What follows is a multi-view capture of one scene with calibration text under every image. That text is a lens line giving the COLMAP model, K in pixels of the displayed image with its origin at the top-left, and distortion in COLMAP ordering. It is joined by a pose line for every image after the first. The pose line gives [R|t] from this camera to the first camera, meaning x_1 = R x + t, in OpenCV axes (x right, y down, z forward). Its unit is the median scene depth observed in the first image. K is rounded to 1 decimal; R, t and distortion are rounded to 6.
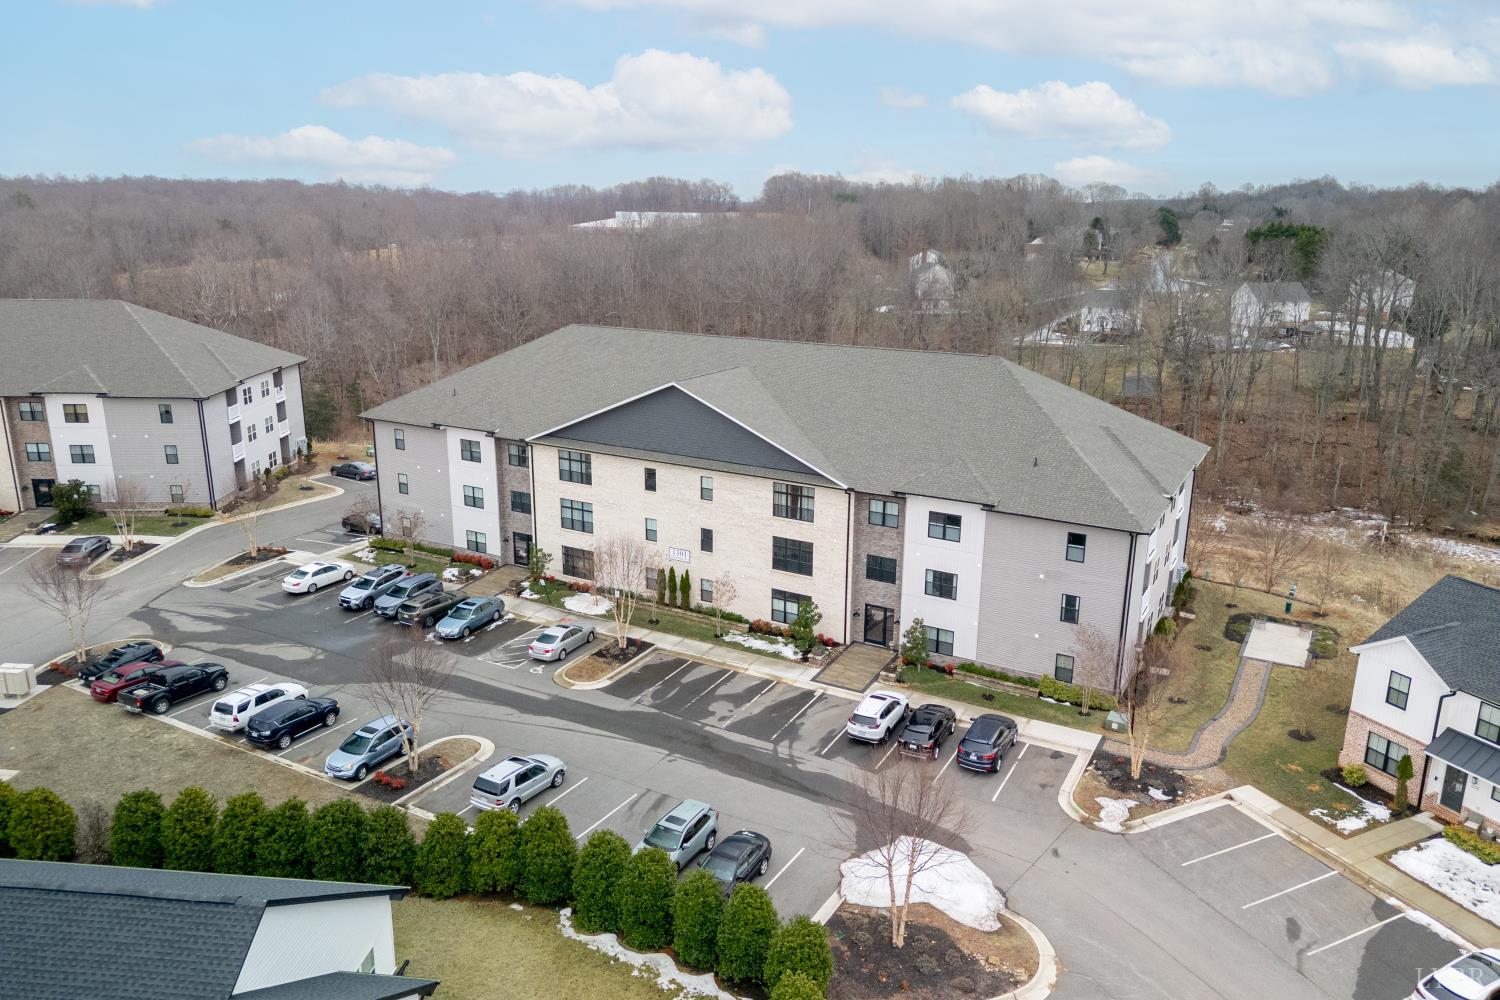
lens RADIAL K [[1053.5, 0, 747.3], [0, 1053.5, 481.4], [0, 0, 1]] dist [0.072289, -0.073232]
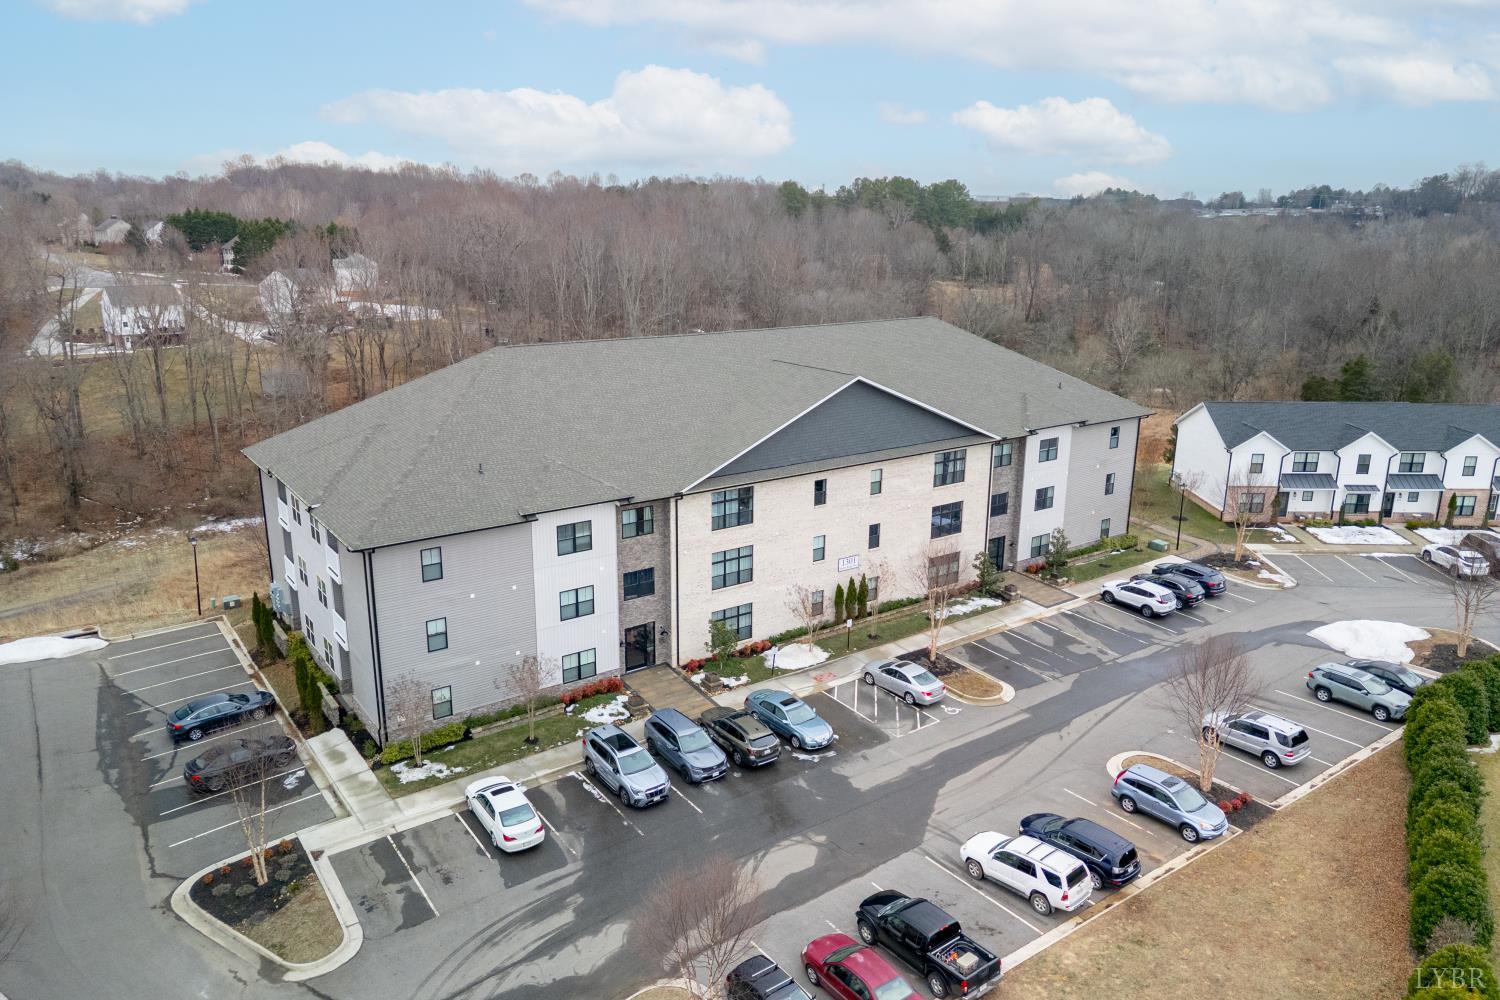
lens RADIAL K [[1053.5, 0, 747.3], [0, 1053.5, 481.4], [0, 0, 1]] dist [0.072289, -0.073232]
pose [[0.420947, -0.233099, 0.876624, -0.965808], [0.224101, 0.963185, 0.148505, -0.168761], [-0.878967, 0.133939, 0.457687, 0.696443]]
